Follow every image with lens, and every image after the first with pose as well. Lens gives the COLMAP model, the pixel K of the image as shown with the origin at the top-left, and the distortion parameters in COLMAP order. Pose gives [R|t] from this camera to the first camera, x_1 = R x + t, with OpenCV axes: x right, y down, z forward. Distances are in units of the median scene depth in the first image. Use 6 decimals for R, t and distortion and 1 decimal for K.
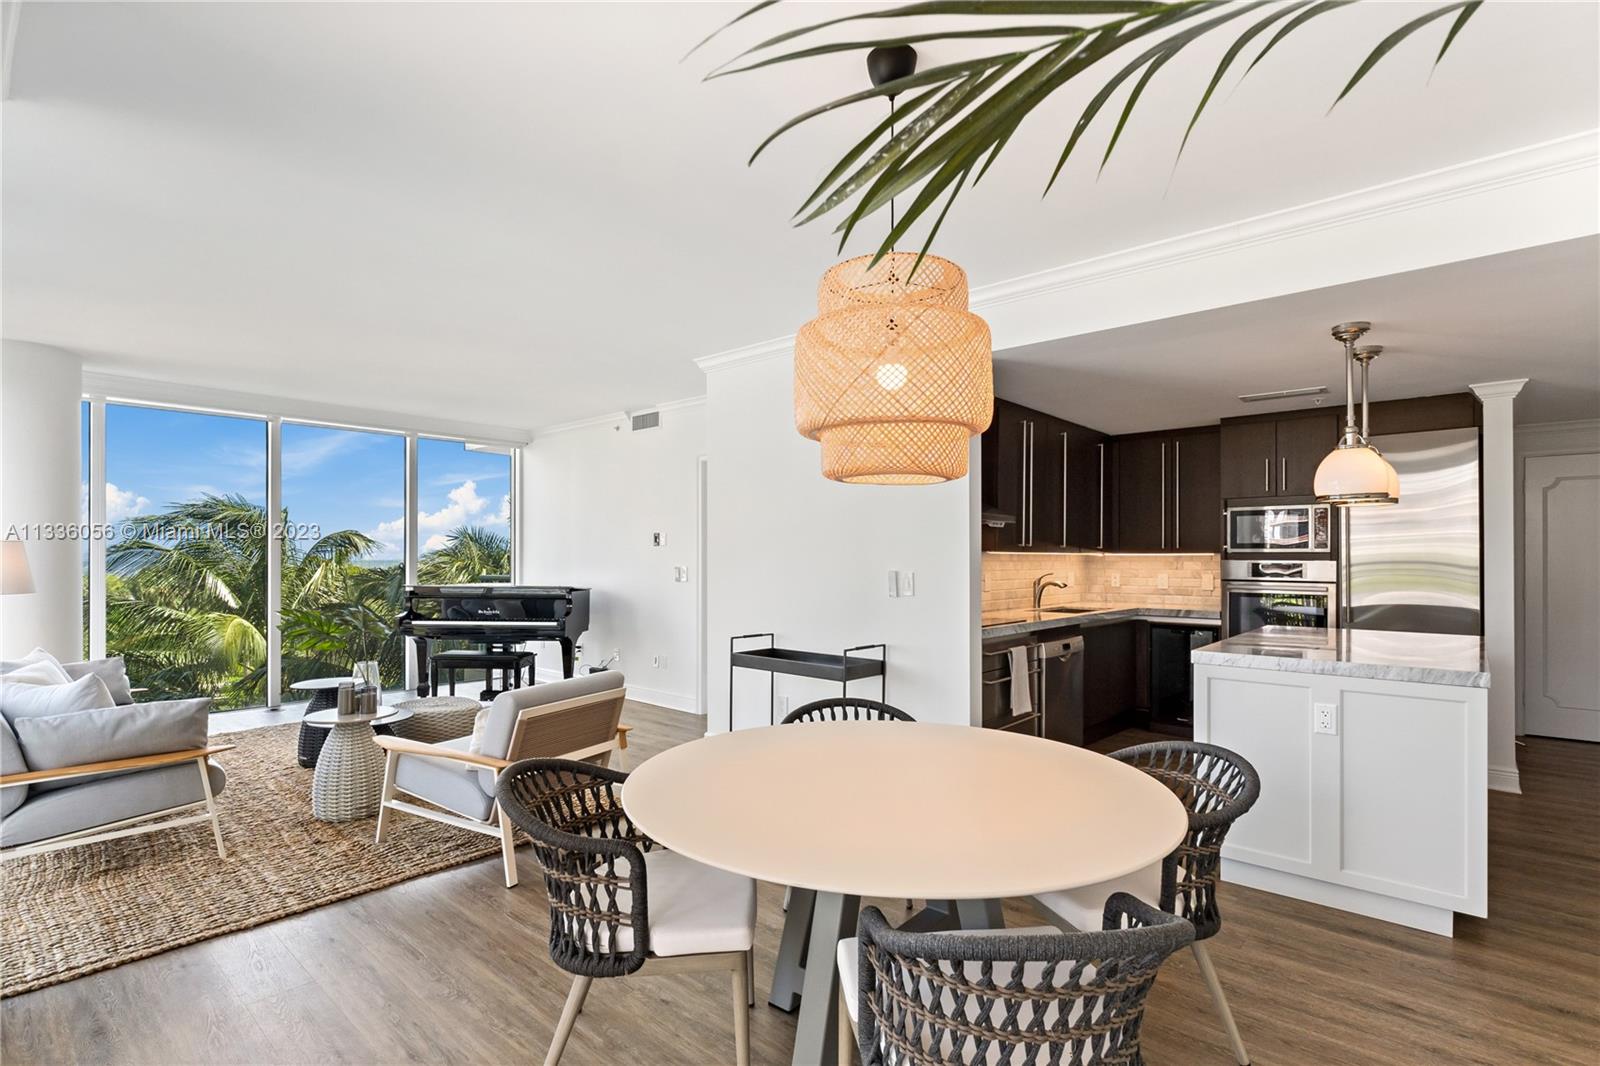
lens RADIAL K [[762.2, 0, 832.7], [0, 762.2, 557.3], [0, 0, 1]] dist [0.009189, -0.002007]
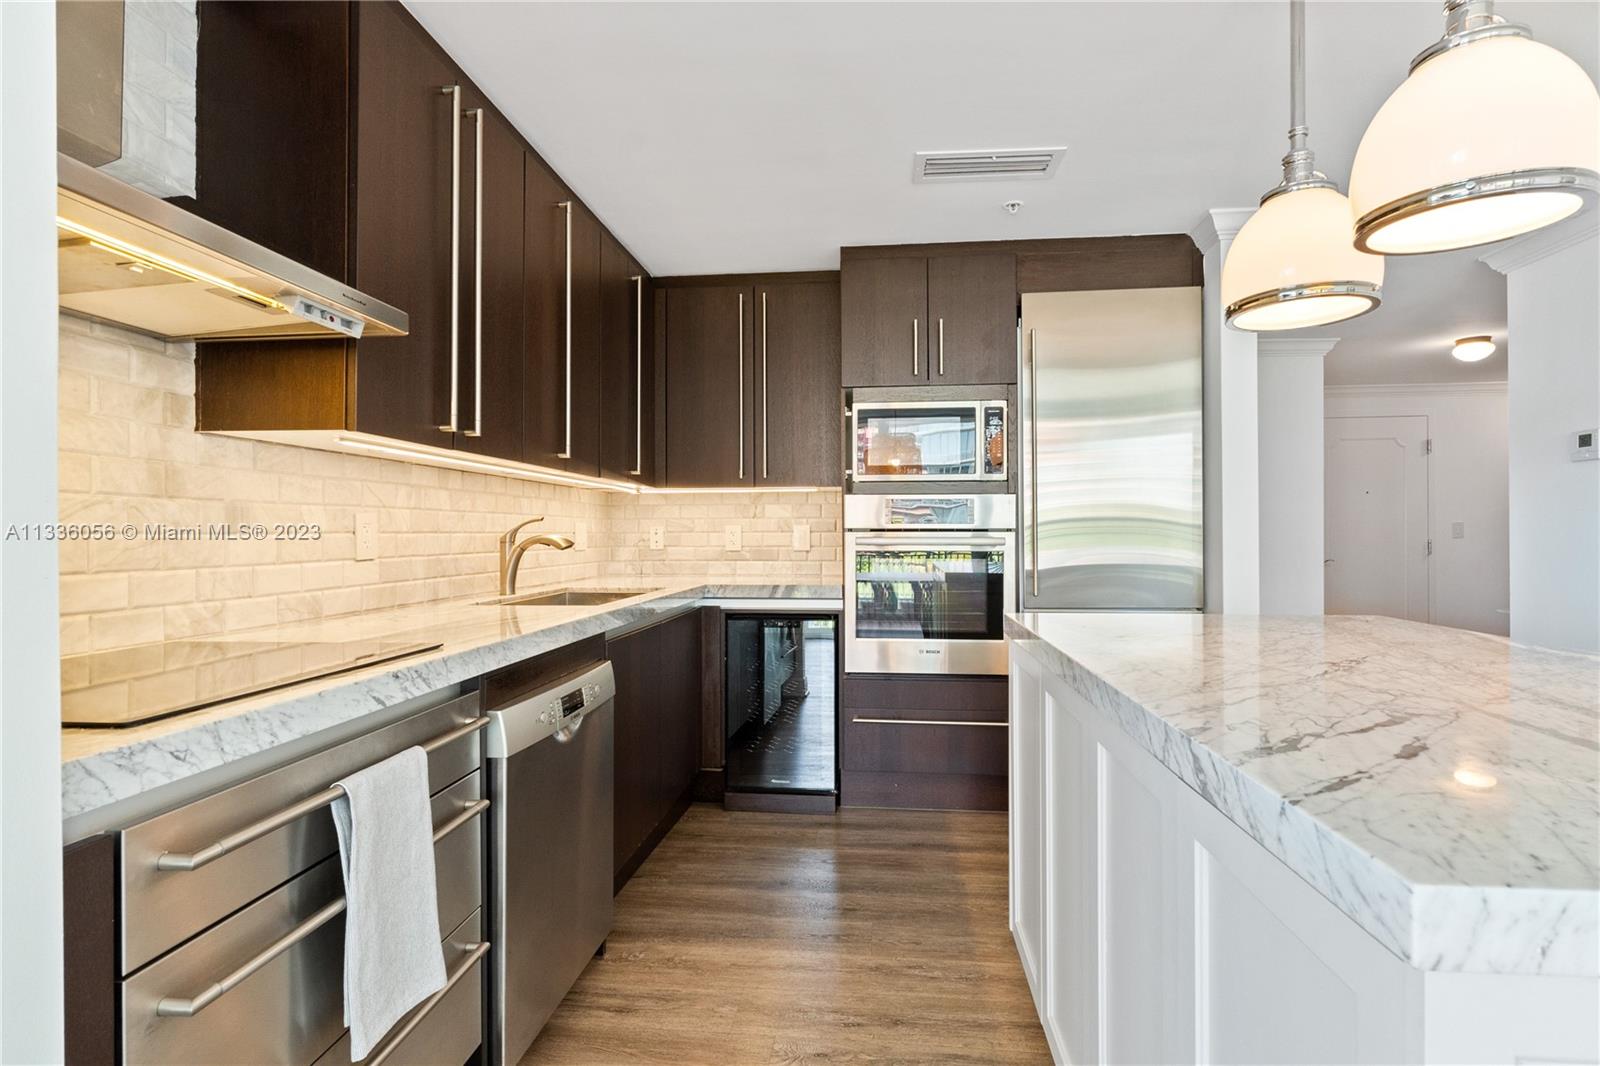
lens RADIAL K [[762.2, 0, 803.7], [0, 762.2, 529.7], [0, 0, 1]] dist [0.009189, -0.002007]
pose [[0.828768, -0.003192, 0.559584, 0.168629], [0.004691, 0.999988, -0.001243, 0.030355], [-0.559573, 0.003655, 0.828773, 0.551745]]
